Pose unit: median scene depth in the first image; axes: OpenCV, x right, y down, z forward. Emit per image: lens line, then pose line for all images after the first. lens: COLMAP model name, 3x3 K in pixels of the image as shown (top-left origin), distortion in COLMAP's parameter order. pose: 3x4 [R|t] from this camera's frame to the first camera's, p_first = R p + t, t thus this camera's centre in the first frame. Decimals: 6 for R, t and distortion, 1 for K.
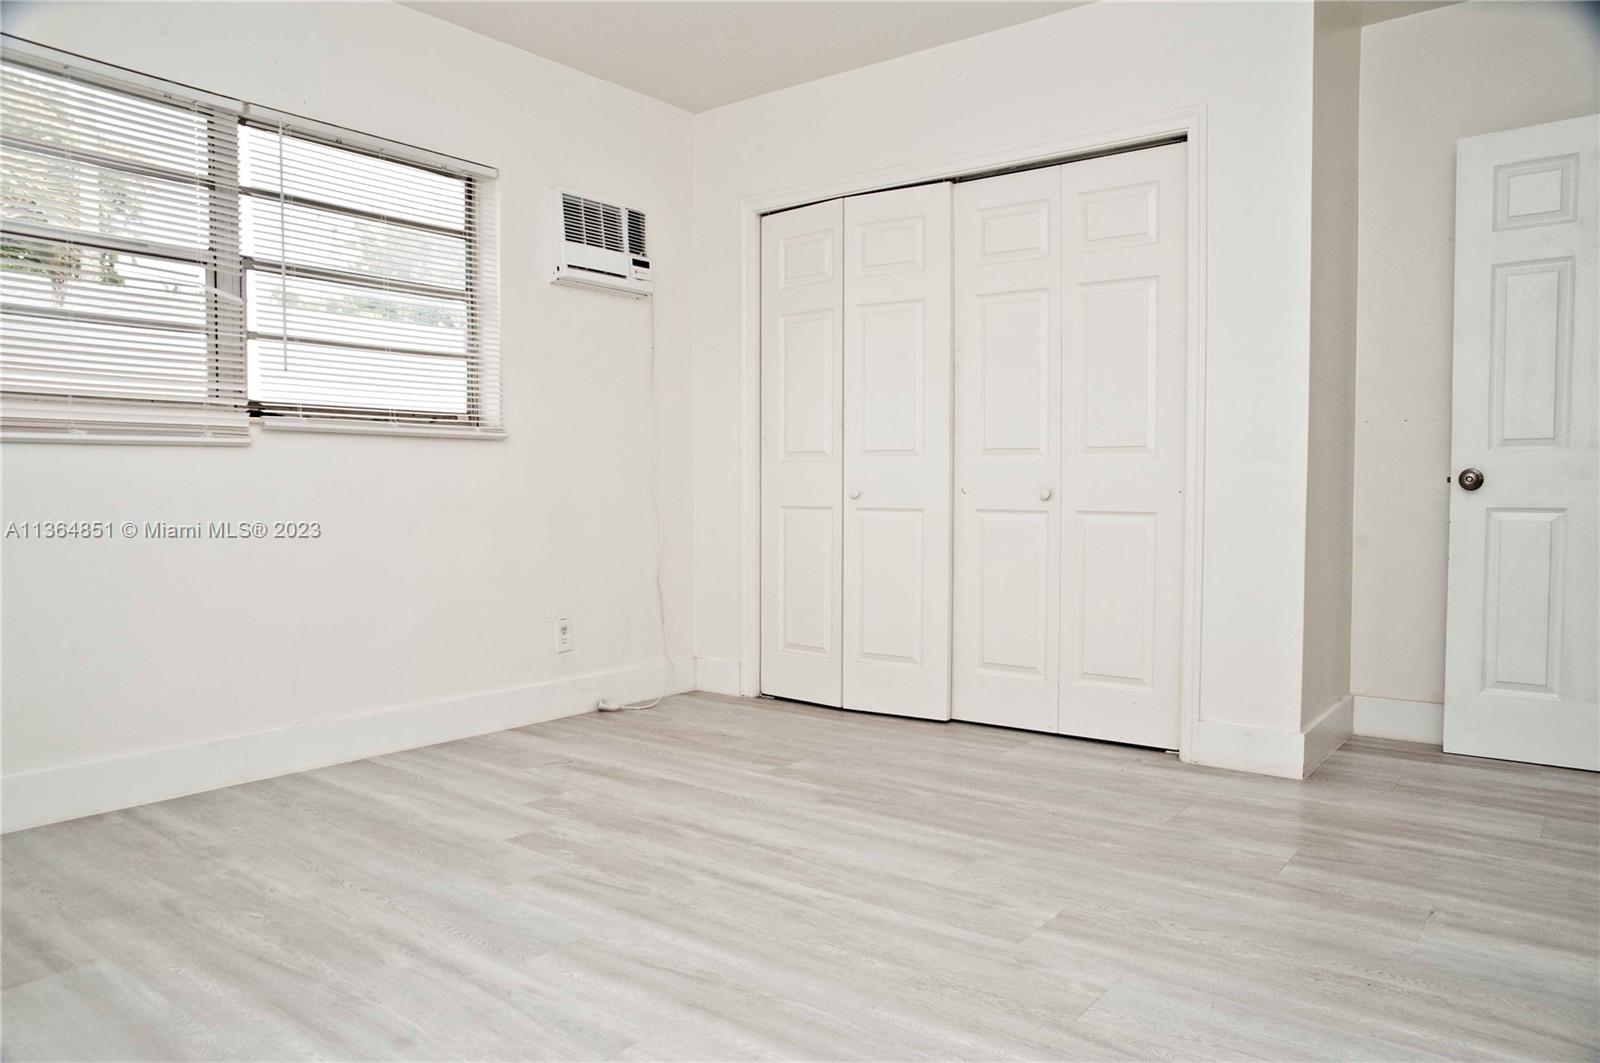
lens RADIAL K [[1111.3, 0, 790.3], [0, 1111.3, 536.3], [0, 0, 1]] dist [-0.095850, 0.067454]
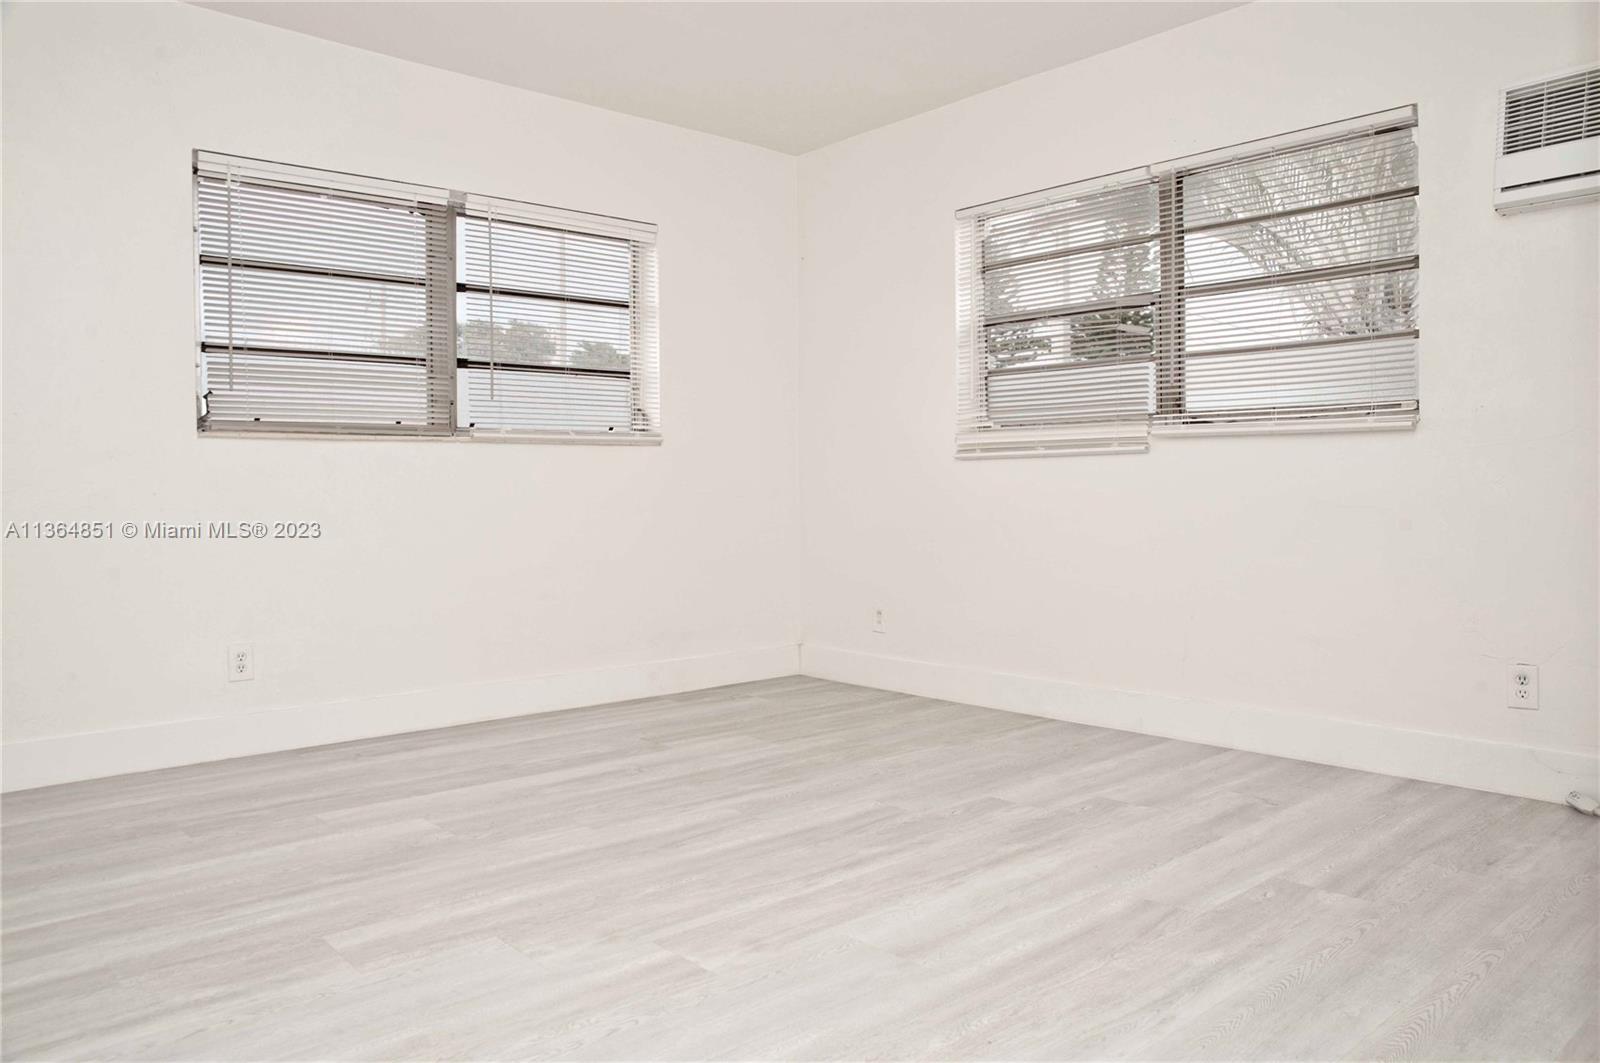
lens RADIAL K [[1111.3, 0, 805.3], [0, 1111.3, 526.2], [0, 0, 1]] dist [-0.095850, 0.067454]
pose [[-0.172819, 0.034899, -0.984335, 0.886409], [-0.035477, 0.998503, 0.041630, -0.045695], [0.984314, 0.042115, -0.171322, 0.981955]]
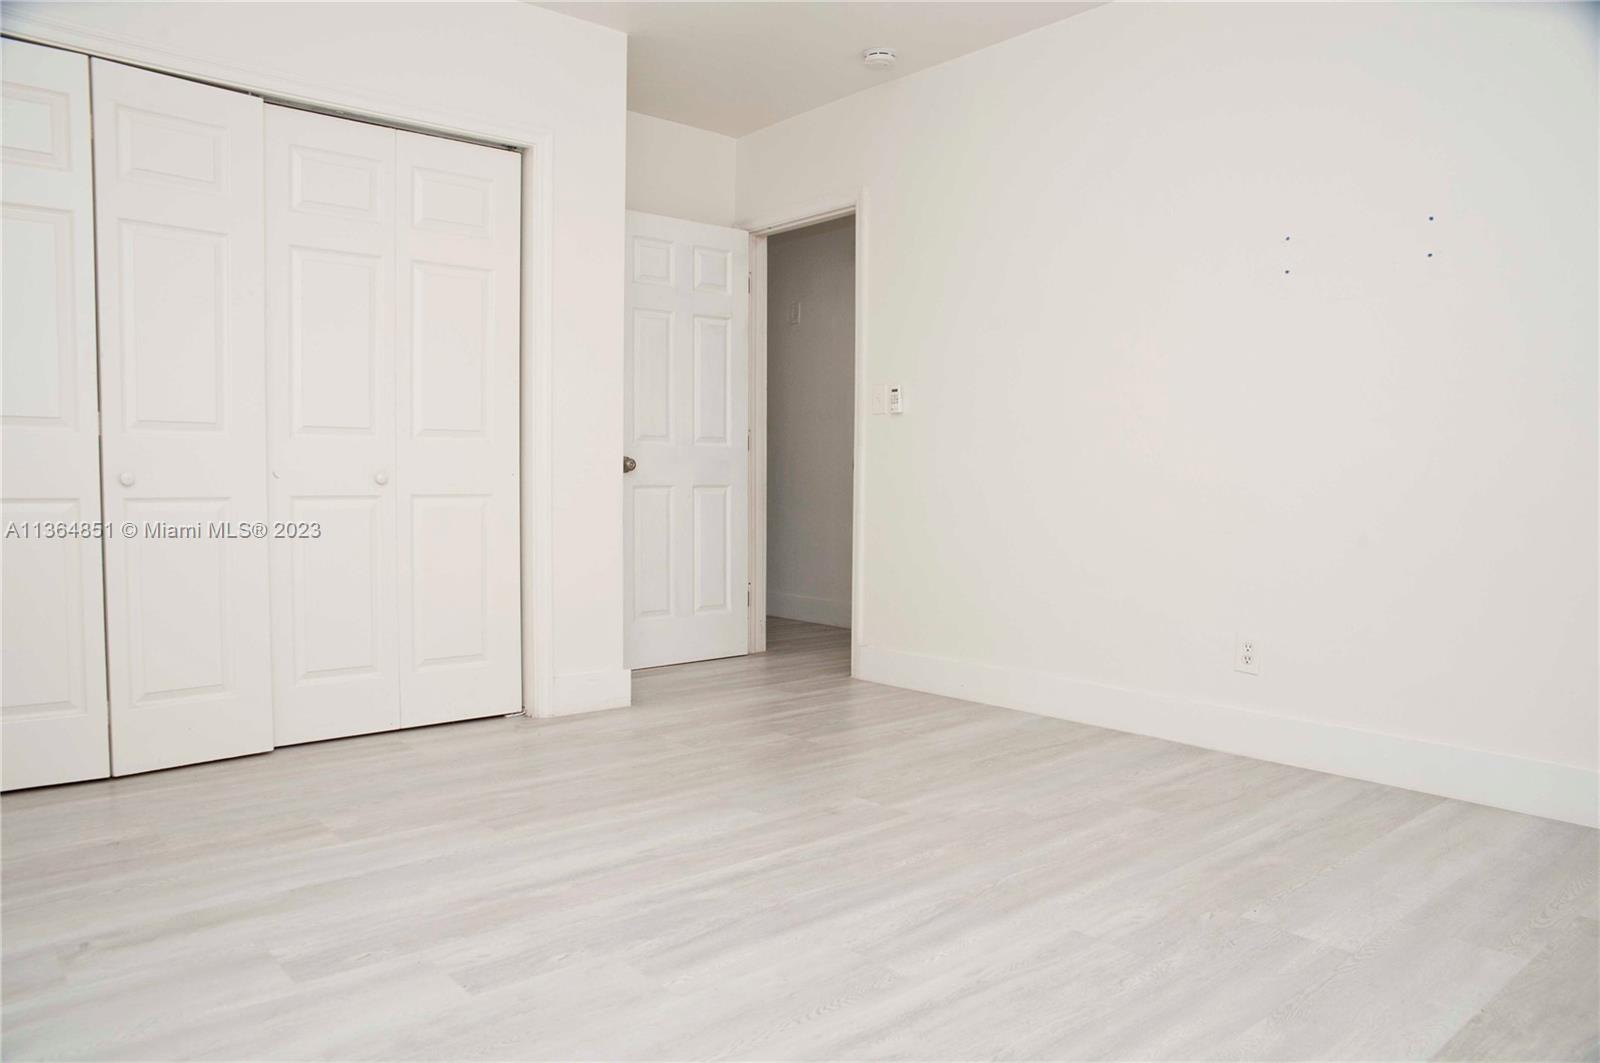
lens RADIAL K [[1111.3, 0, 801.0], [0, 1111.3, 539.6], [0, 0, 1]] dist [-0.095850, 0.067454]
pose [[0.180071, -0.056038, 0.982056, -0.850692], [0.036884, 0.998058, 0.050188, -0.026648], [-0.982962, 0.027184, 0.181788, 0.663215]]
